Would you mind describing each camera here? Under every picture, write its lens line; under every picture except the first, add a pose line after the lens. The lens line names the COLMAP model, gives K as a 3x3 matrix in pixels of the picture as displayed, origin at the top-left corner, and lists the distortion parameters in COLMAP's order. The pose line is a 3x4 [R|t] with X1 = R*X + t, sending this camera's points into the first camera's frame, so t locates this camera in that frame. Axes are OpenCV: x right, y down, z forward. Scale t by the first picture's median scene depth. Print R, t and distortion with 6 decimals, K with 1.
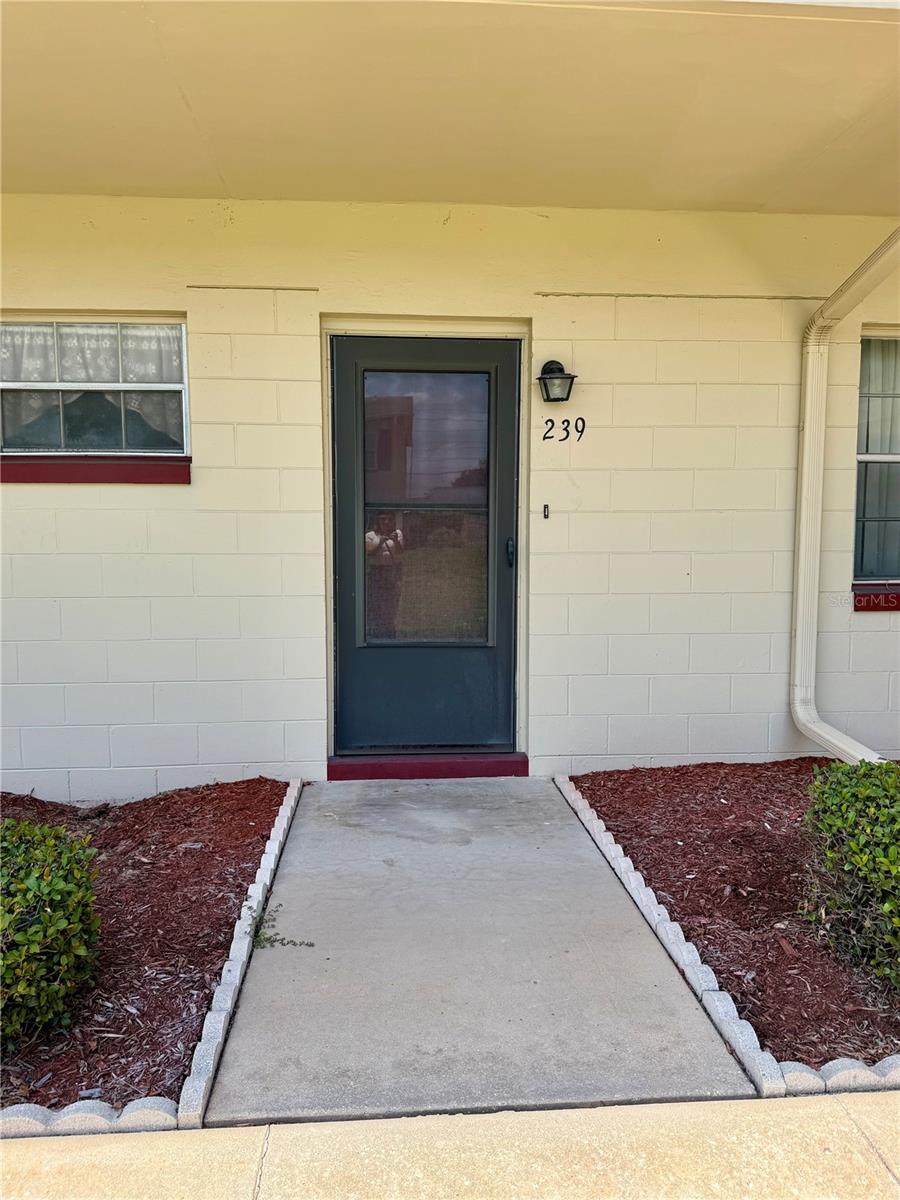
lens RADIAL K [[864.0, 0, 445.7], [0, 864.0, 608.6], [0, 0, 1]] dist [0.167938, -0.353293]
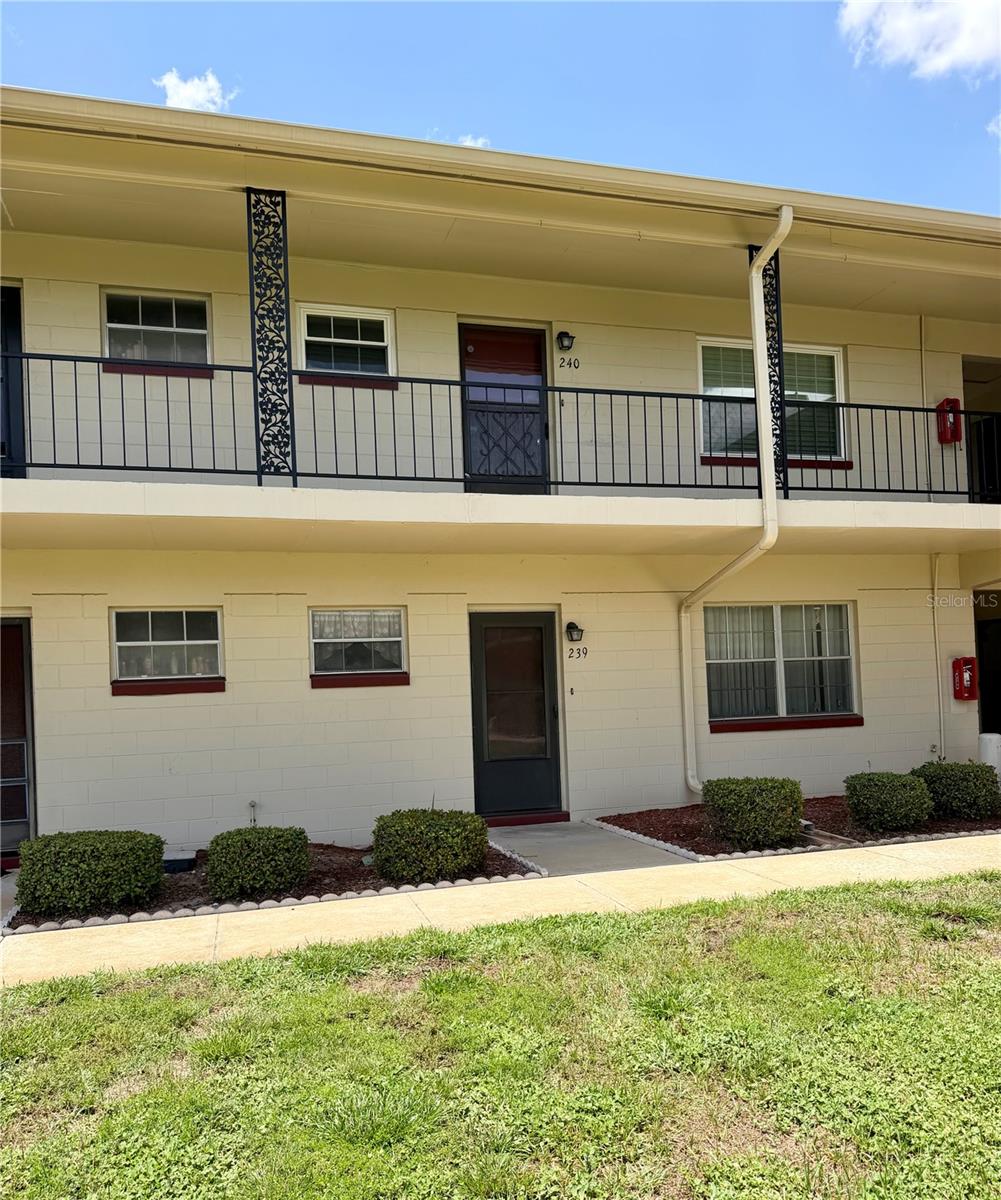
lens RADIAL K [[948.9, 0, 498.5], [0, 948.9, 676.1], [0, 0, 1]] dist [0.170412, -0.379853]
pose [[0.975082, -0.032396, 0.219466, -0.568831], [0.056791, 0.992767, -0.105774, 0.085850], [-0.214452, 0.115602, 0.969869, -1.212597]]
